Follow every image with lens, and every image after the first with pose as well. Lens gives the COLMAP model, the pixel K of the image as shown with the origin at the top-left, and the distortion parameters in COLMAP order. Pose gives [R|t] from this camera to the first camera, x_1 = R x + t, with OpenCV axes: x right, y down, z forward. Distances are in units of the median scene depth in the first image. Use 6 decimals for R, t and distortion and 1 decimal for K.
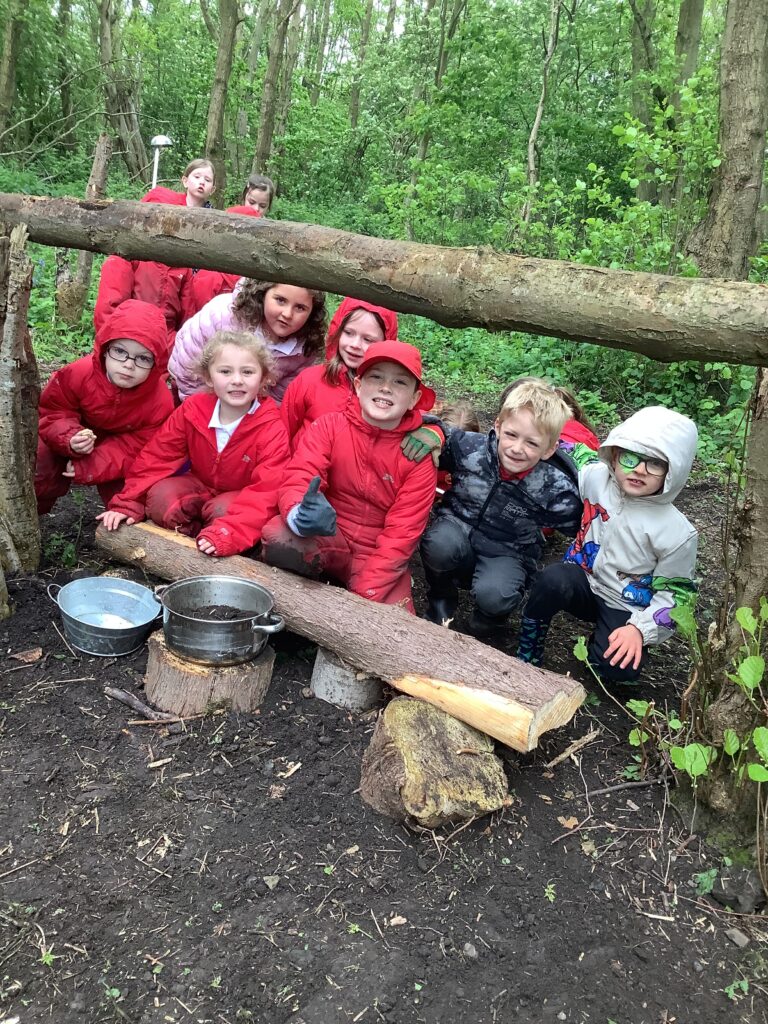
lens RADIAL K [[924.4, 0, 384.0], [0, 924.4, 512.0], [0, 0, 1]] dist [0.051357, -0.072956]
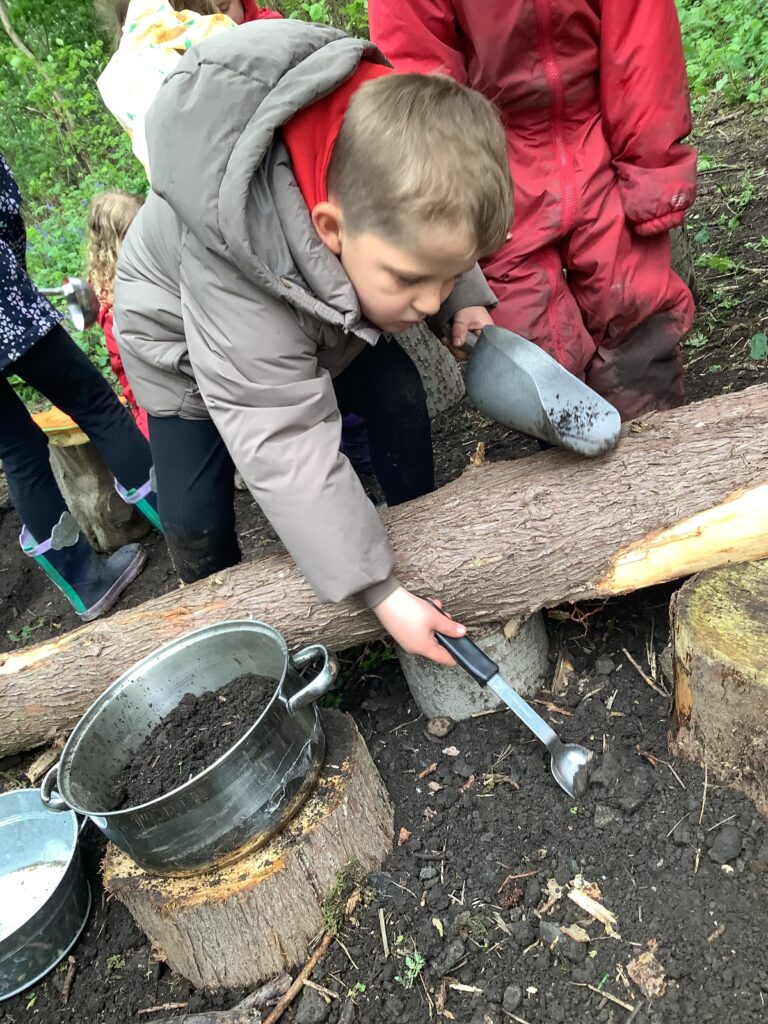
lens RADIAL K [[934.3, 0, 384.0], [0, 934.3, 512.0], [0, 0, 1]] dist [0.049121, -0.126401]
pose [[0.747522, -0.637503, 0.186552, -0.133504], [0.614771, 0.770359, 0.169129, 0.008223], [-0.251532, -0.011741, 0.967778, 0.574491]]
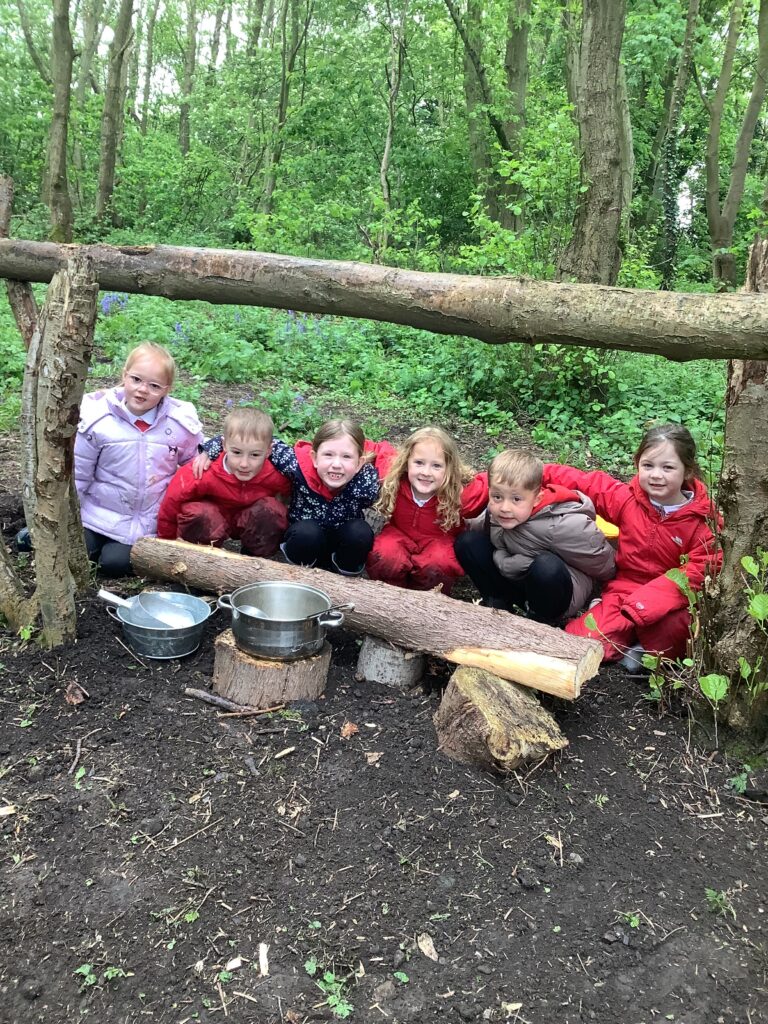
lens RADIAL K [[921.1, 0, 384.0], [0, 921.1, 512.0], [0, 0, 1]] dist [0.077613, -0.124215]
pose [[0.984070, -0.080297, 0.158617, -0.230551], [0.084205, 0.996285, -0.018066, 0.021075], [-0.156577, 0.031134, 0.987175, -0.118696]]
